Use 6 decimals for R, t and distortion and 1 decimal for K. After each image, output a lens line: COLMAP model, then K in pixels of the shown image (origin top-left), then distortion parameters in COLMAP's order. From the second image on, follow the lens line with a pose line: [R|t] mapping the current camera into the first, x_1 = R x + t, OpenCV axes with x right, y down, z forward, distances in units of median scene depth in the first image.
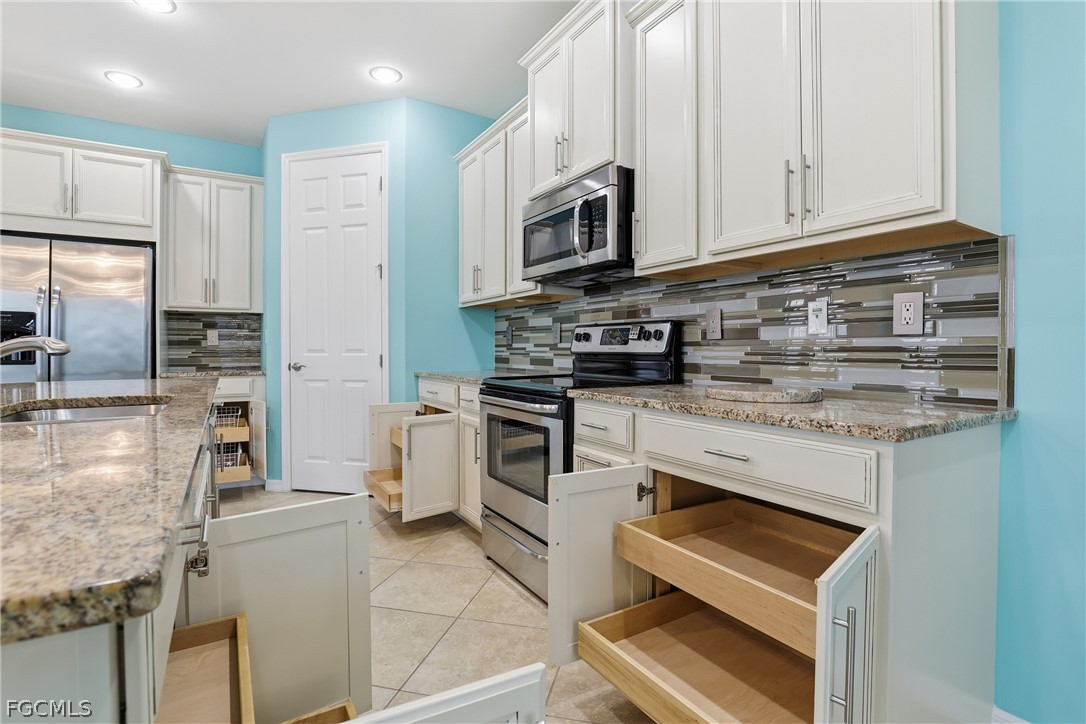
lens RADIAL K [[519.6, 0, 542.5], [0, 519.6, 350.3], [0, 0, 1]] dist [-0.028720, -0.000901]
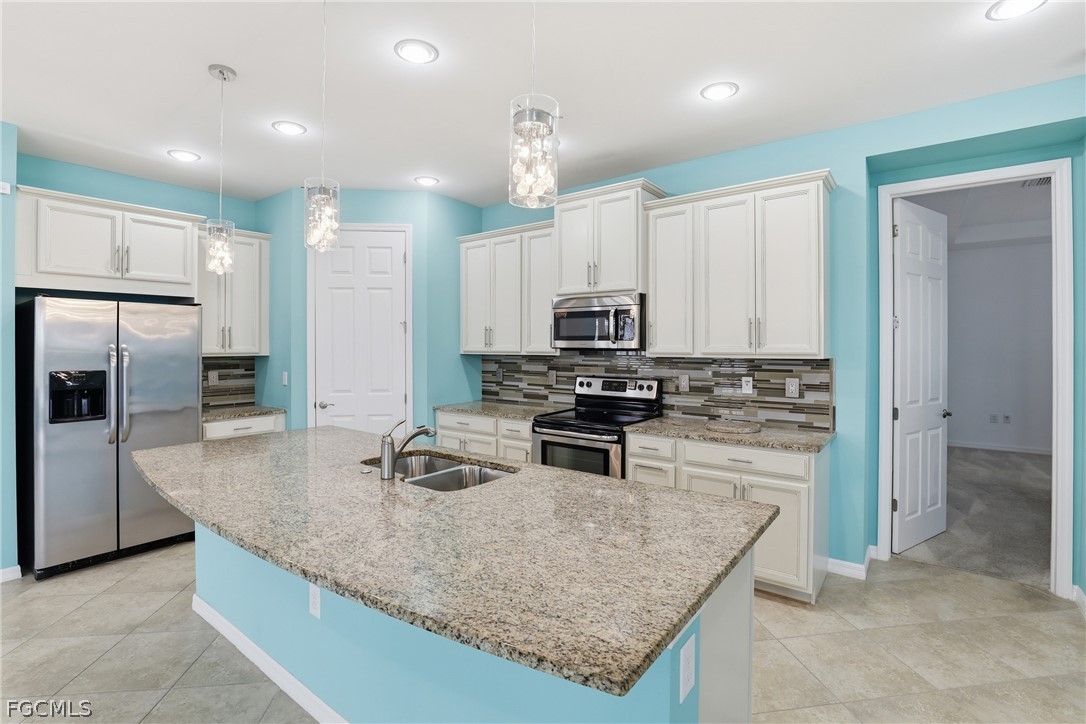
lens RADIAL K [[500.4, 0, 545.3], [0, 500.4, 346.4], [0, 0, 1]] dist [-0.032665, 0.000291]
pose [[0.934495, -0.001725, 0.355972, -0.583137], [0.002725, 0.999994, -0.002307, -0.140207], [-0.355966, 0.003126, 0.934494, -0.343741]]
